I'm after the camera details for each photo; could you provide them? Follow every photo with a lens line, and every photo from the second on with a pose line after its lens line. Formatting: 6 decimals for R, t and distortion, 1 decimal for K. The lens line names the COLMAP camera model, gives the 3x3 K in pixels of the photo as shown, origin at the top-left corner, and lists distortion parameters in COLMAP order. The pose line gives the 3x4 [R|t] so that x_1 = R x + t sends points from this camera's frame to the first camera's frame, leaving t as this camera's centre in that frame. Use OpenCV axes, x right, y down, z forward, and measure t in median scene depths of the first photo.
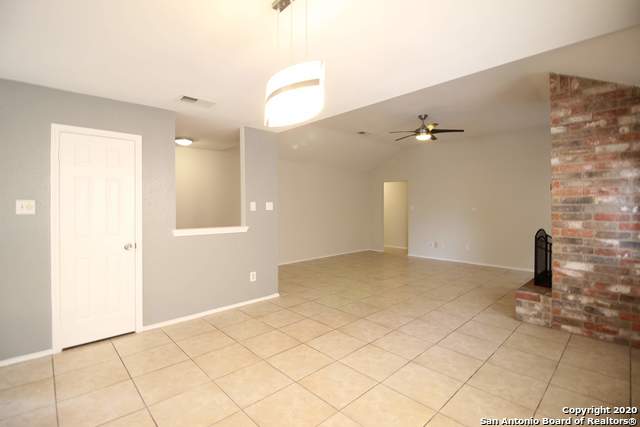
lens RADIAL K [[297.5, 0, 323.0], [0, 297.5, 207.0], [0, 0, 1]] dist [-0.011436, -0.006689]
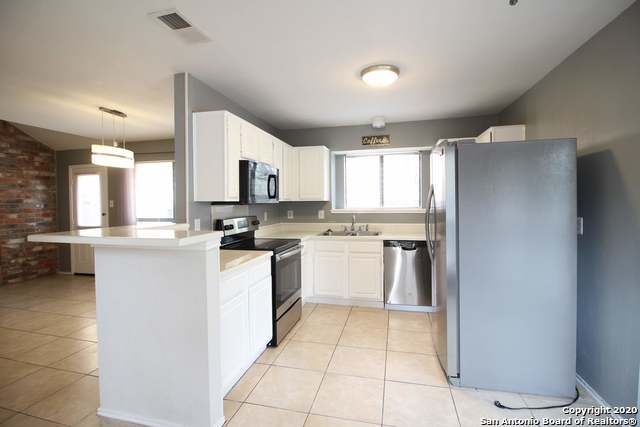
lens RADIAL K [[297.5, 0, 324.3], [0, 297.5, 208.4], [0, 0, 1]] dist [-0.011436, -0.006689]
pose [[-0.545792, -0.011782, 0.837838, -1.483592], [0.013167, 0.999657, 0.022635, 0.004192], [-0.837818, 0.023386, -0.545449, 0.449667]]
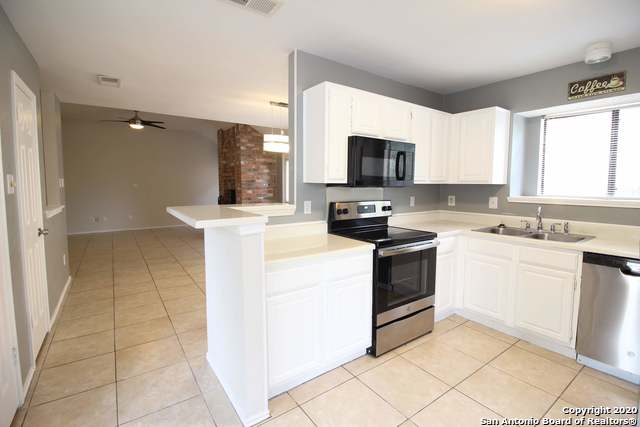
lens RADIAL K [[297.5, 0, 323.3], [0, 297.5, 206.1], [0, 0, 1]] dist [-0.011436, -0.006689]
pose [[0.139624, -0.072261, 0.987564, -1.391291], [-0.001796, 0.997314, 0.073228, 0.002372], [-0.990203, -0.011998, 0.139120, 0.118069]]
